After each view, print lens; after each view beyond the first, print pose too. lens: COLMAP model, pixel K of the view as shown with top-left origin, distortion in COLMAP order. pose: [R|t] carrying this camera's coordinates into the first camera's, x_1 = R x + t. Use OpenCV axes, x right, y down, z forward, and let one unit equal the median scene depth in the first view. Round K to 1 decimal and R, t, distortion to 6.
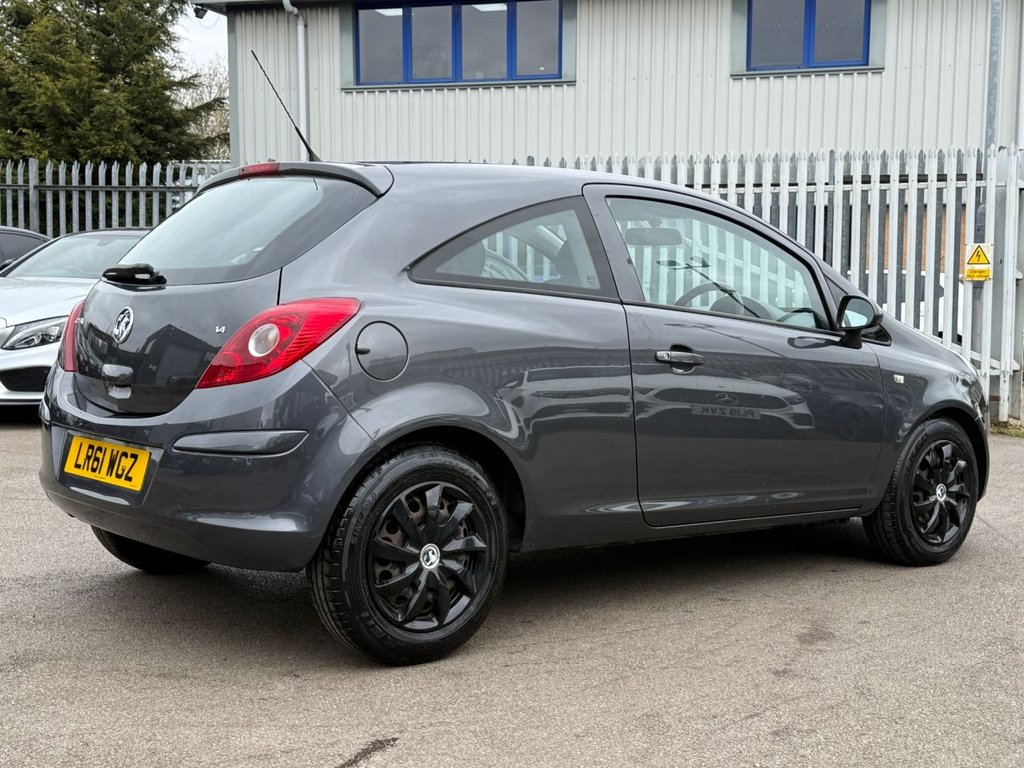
lens RADIAL K [[1287.5, 0, 512.0], [0, 1287.5, 384.0], [0, 0, 1]] dist [0.176658, -0.349008]
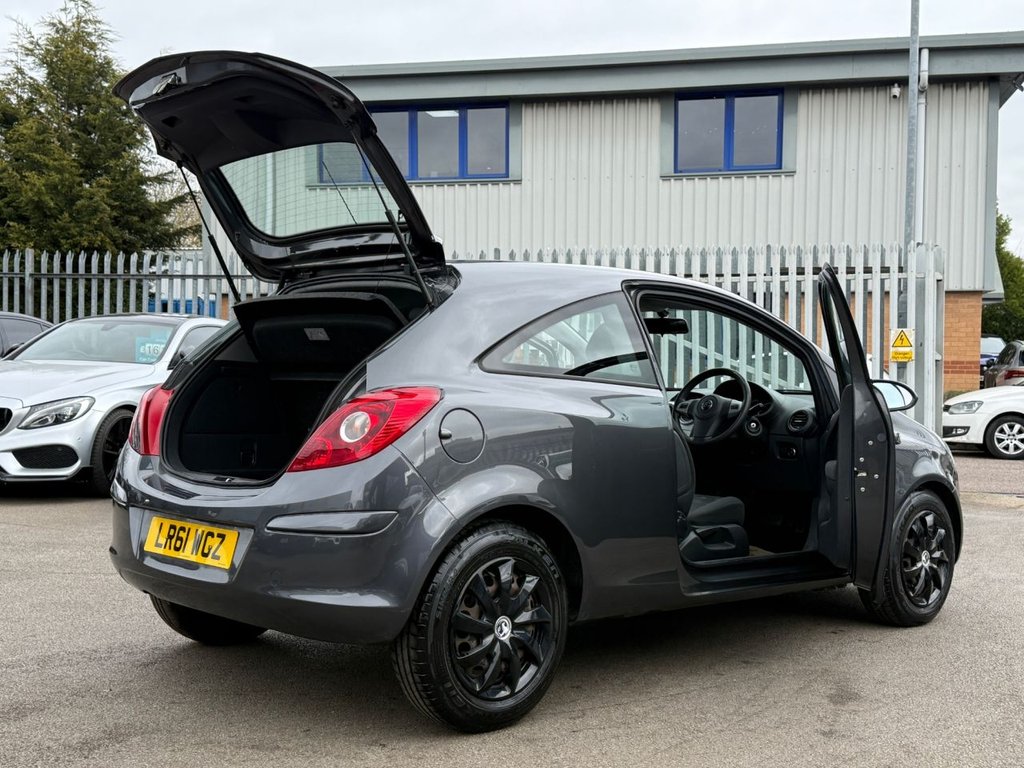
lens RADIAL K [[1180.4, 0, 512.0], [0, 1180.4, 384.0], [0, 0, 1]] dist [0.164449, -0.339376]
pose [[0.998324, -0.002777, 0.057812, -0.081382], [0.006072, 0.998362, -0.056894, -0.008705], [-0.057559, 0.057150, 0.996705, 0.007669]]
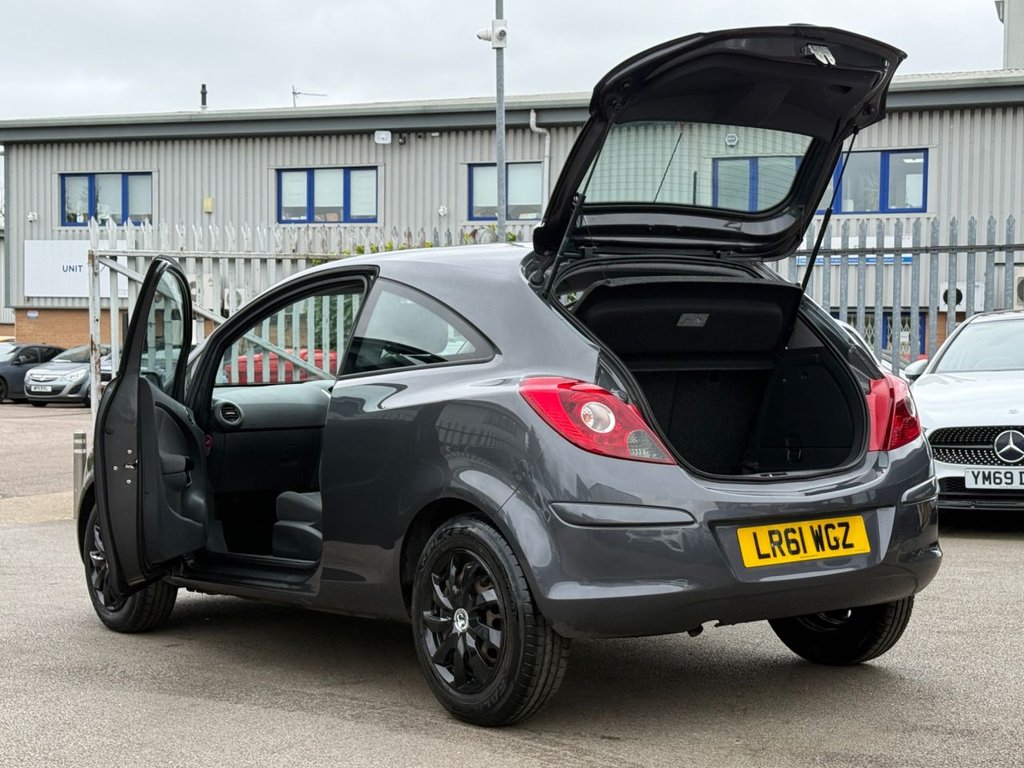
lens RADIAL K [[1611.6, 0, 499.6], [0, 1611.6, 386.4], [0, 0, 1]] dist [0.090020, 0.115946]
pose [[0.083228, -0.030394, 0.996067, -1.203412], [0.085862, 0.996036, 0.023218, -0.082170], [-0.992825, 0.083592, 0.085508, 0.862149]]
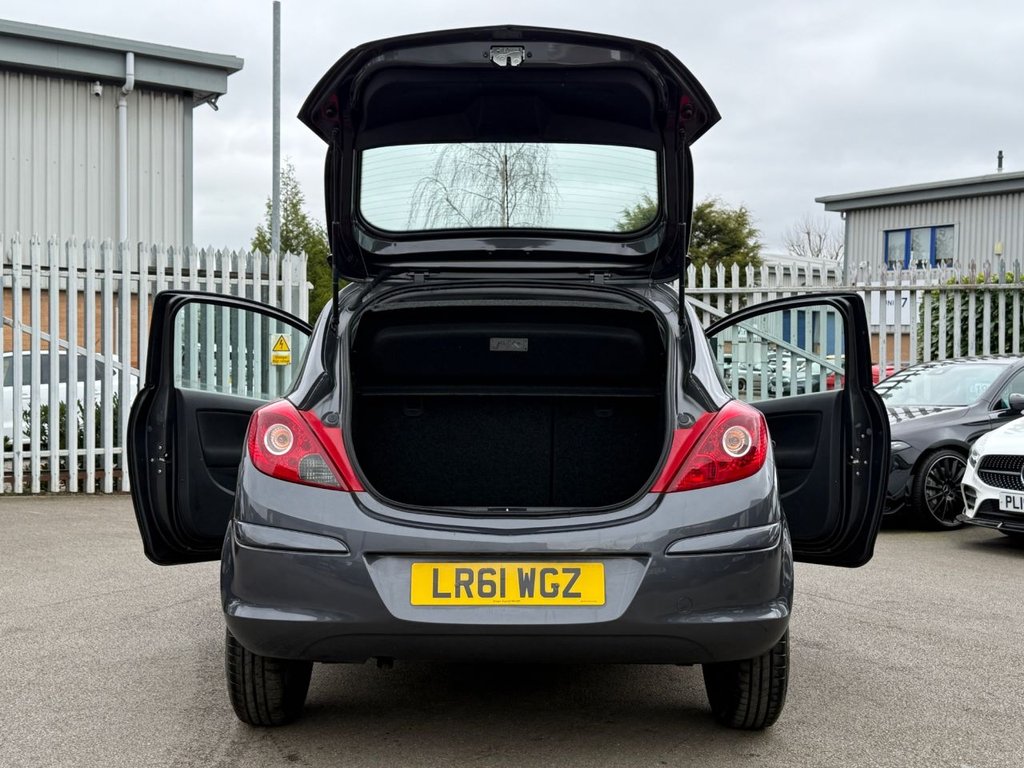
lens RADIAL K [[1180.4, 0, 512.0], [0, 1180.4, 384.0], [0, 0, 1]] dist [0.164449, -0.339376]
pose [[0.654530, -0.015605, 0.755875, -0.725978], [0.057535, 0.997916, -0.029219, -0.043523], [-0.753843, 0.062614, 0.654064, 0.341053]]
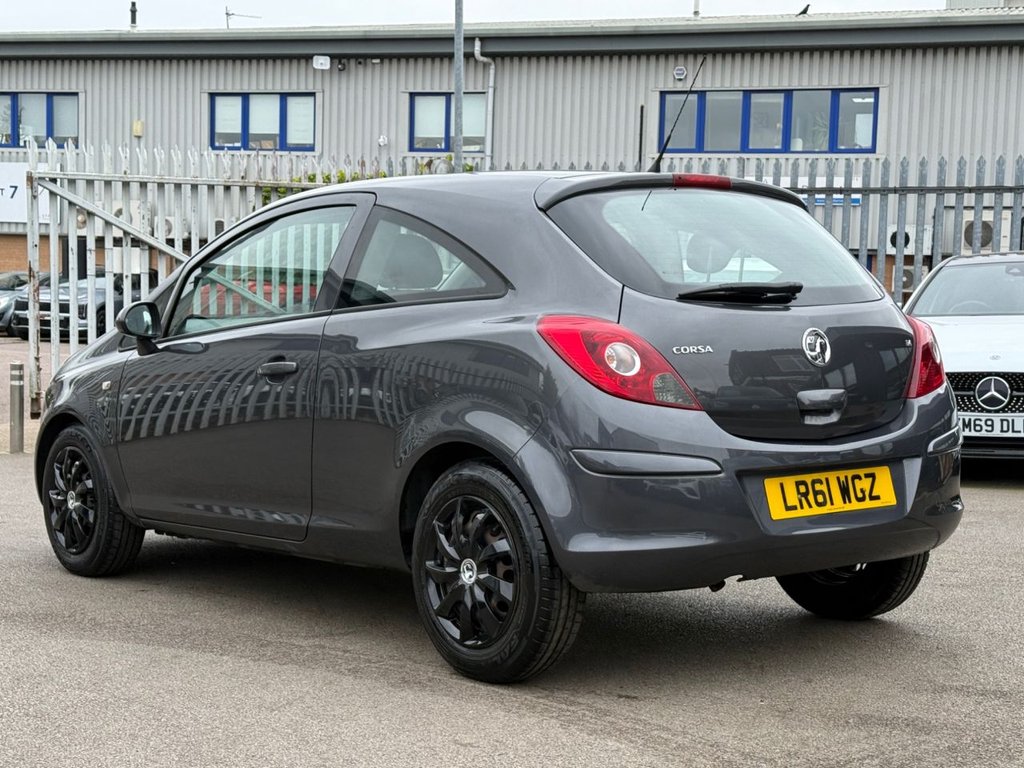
lens RADIAL K [[1635.0, 0, 501.1], [0, 1635.0, 386.9], [0, 0, 1]] dist [0.109004, -0.001523]
pose [[0.040021, -0.068148, 0.996872, -1.161424], [0.067633, 0.995568, 0.065343, -0.085126], [-0.996907, 0.064806, 0.044453, 0.912450]]
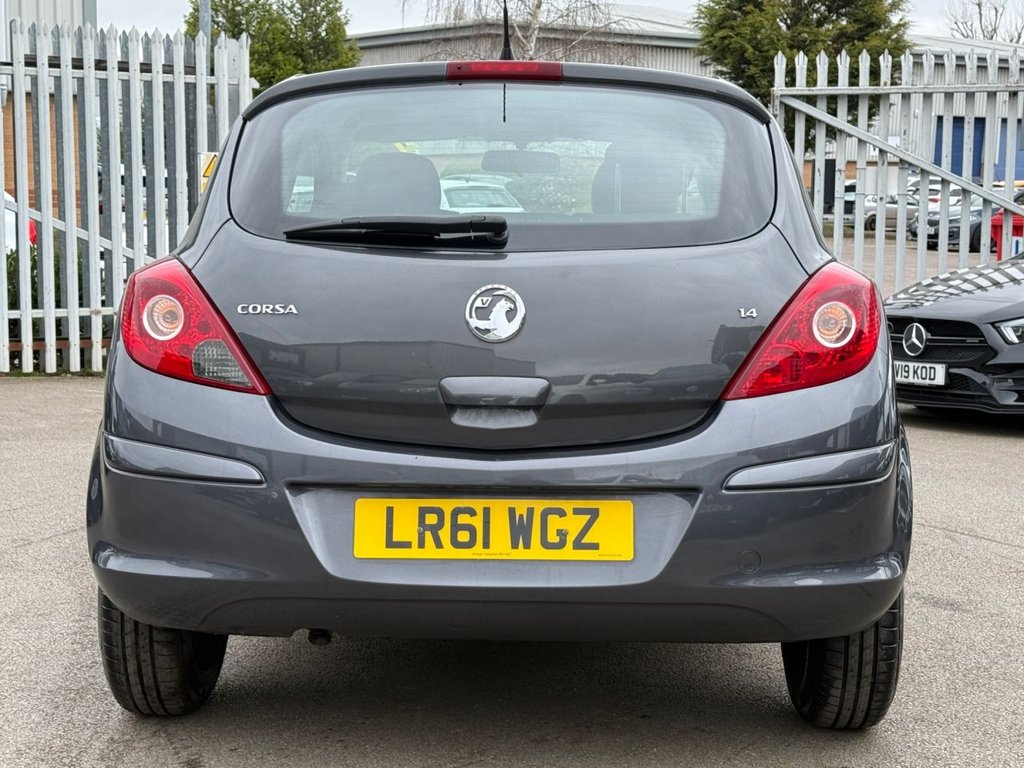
lens RADIAL K [[1635.0, 0, 501.1], [0, 1635.0, 386.9], [0, 0, 1]] dist [0.109004, -0.001523]
pose [[0.677930, -0.086364, 0.730036, -0.685026], [0.051835, 0.996219, 0.069719, -0.050326], [-0.733297, -0.009423, 0.679843, 0.350849]]
